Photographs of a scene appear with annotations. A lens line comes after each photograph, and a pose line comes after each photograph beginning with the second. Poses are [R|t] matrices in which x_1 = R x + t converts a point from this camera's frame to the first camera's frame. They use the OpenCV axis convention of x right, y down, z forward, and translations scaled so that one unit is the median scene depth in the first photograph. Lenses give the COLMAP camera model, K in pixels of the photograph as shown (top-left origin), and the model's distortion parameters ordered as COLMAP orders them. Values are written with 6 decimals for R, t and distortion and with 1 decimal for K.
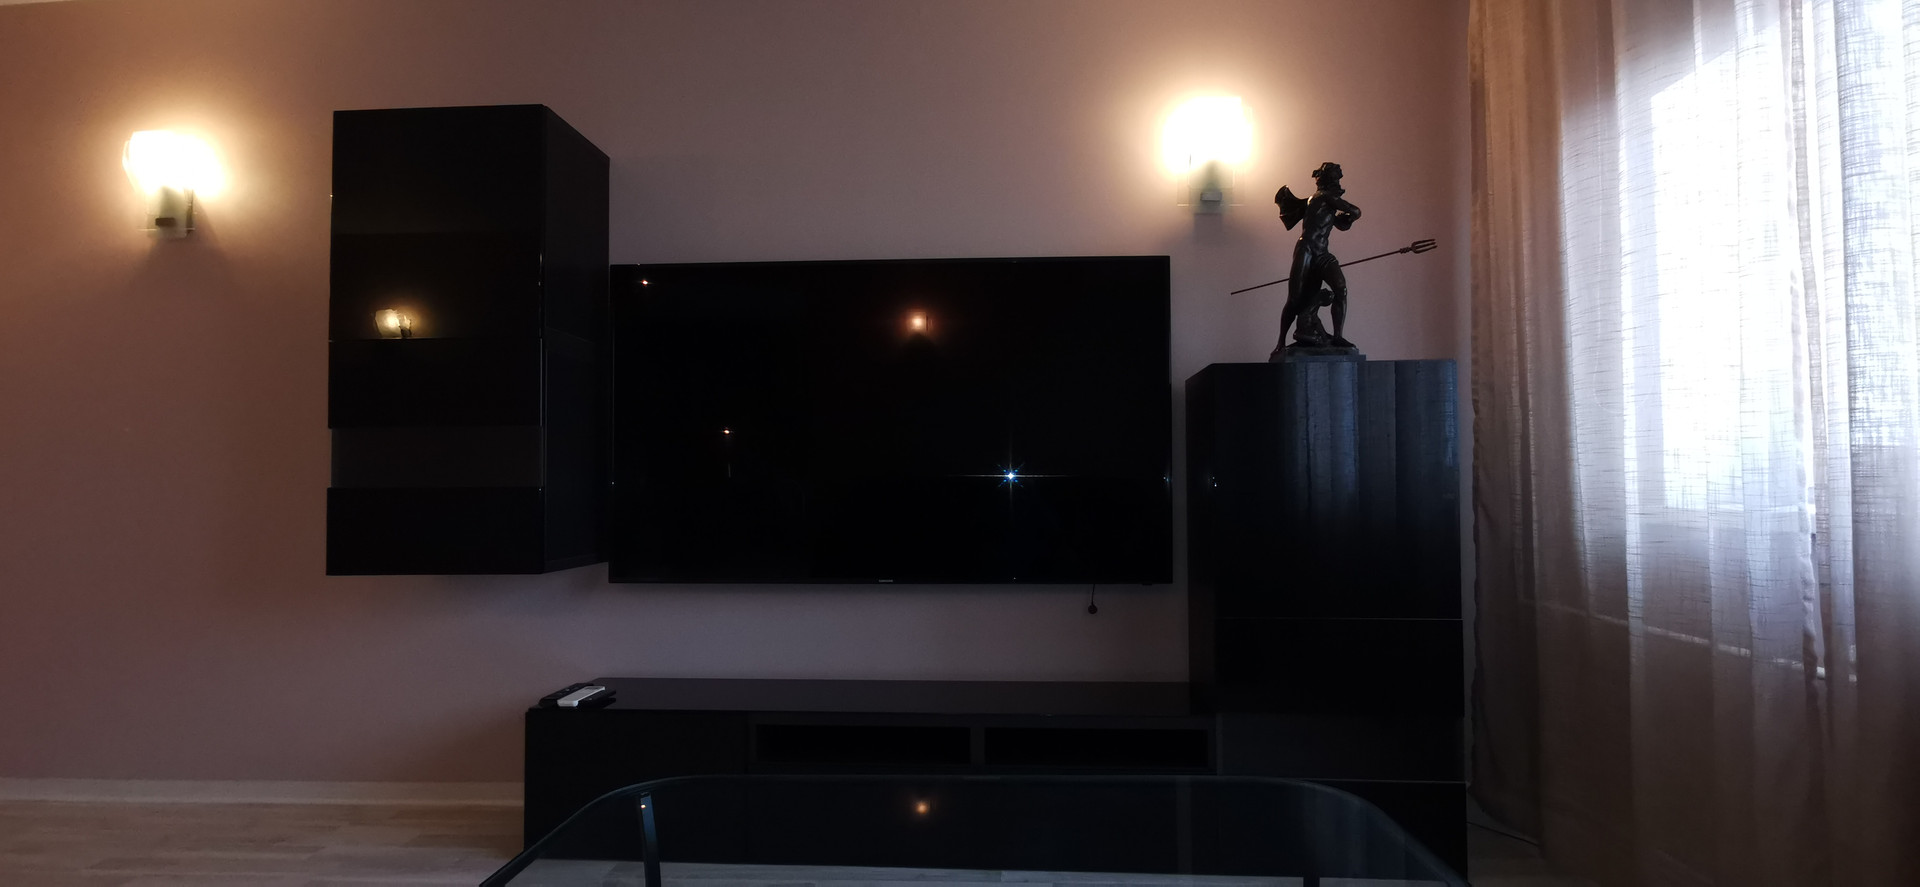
lens RADIAL K [[947.5, 0, 960.0], [0, 947.5, 443.5], [0, 0, 1]] dist [-0.001254, -0.000186]
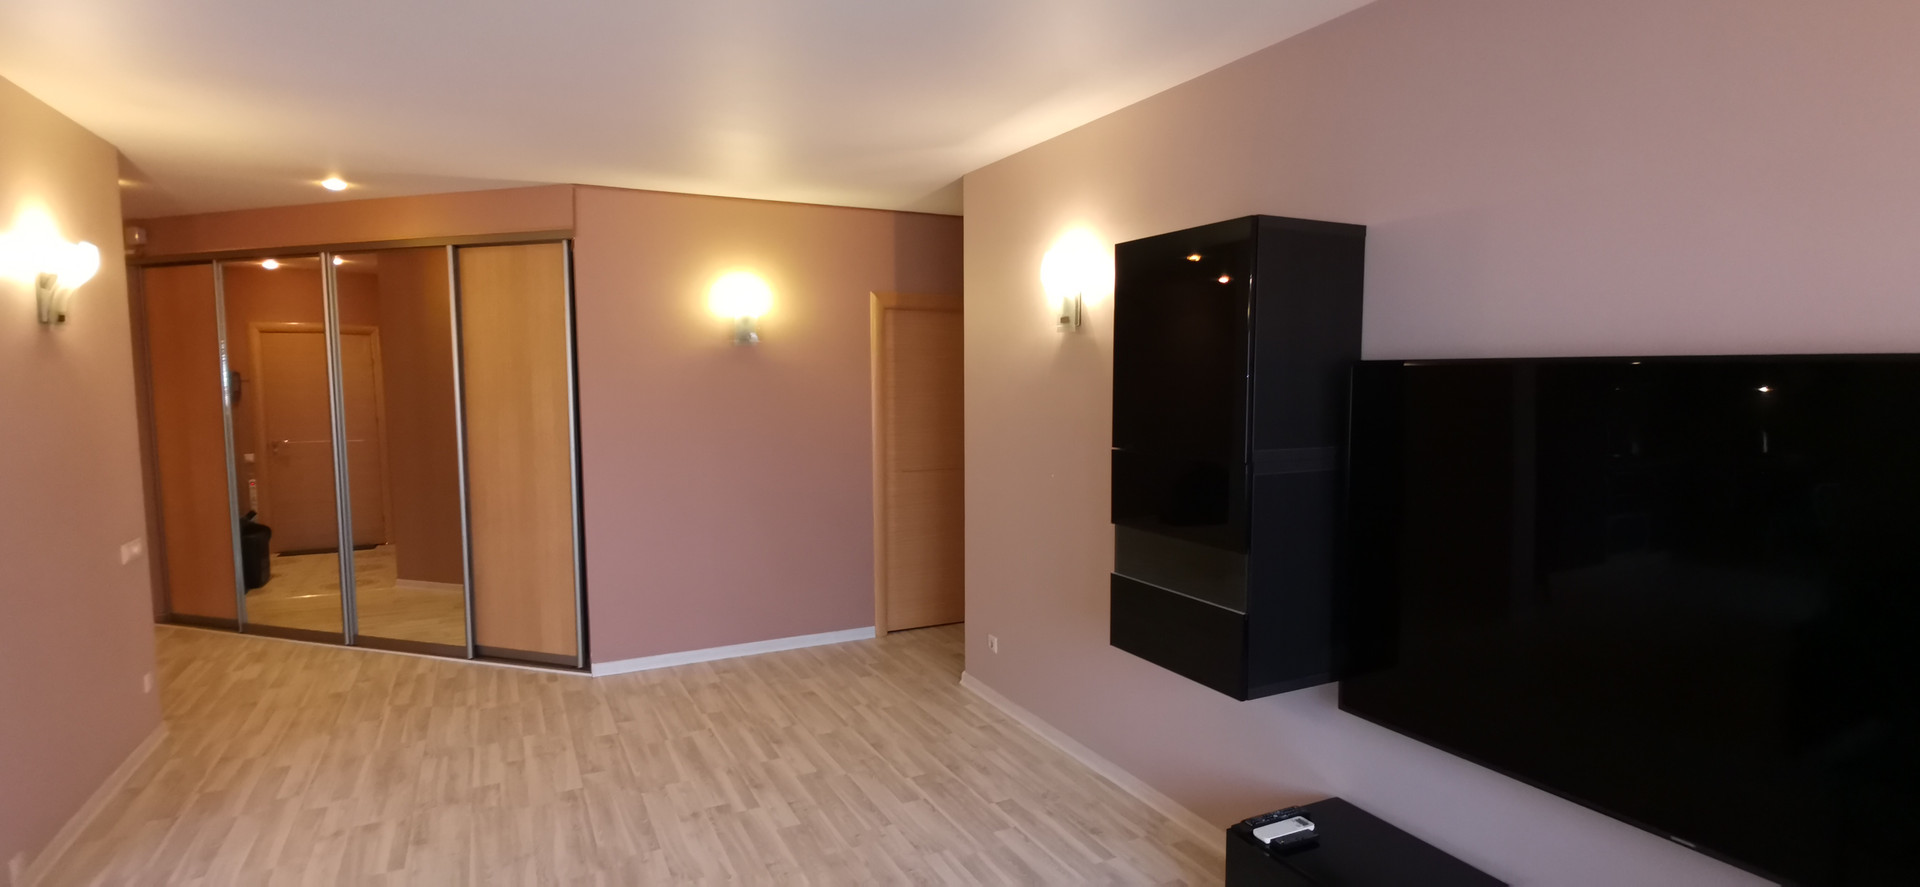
lens RADIAL K [[947.5, 0, 960.0], [0, 947.5, 443.5], [0, 0, 1]] dist [-0.001254, -0.000186]
pose [[0.521827, 0.077764, -0.849499, 0.230187], [0.025000, 0.994014, 0.106350, -0.244397], [0.852685, -0.076734, 0.516760, 0.232136]]
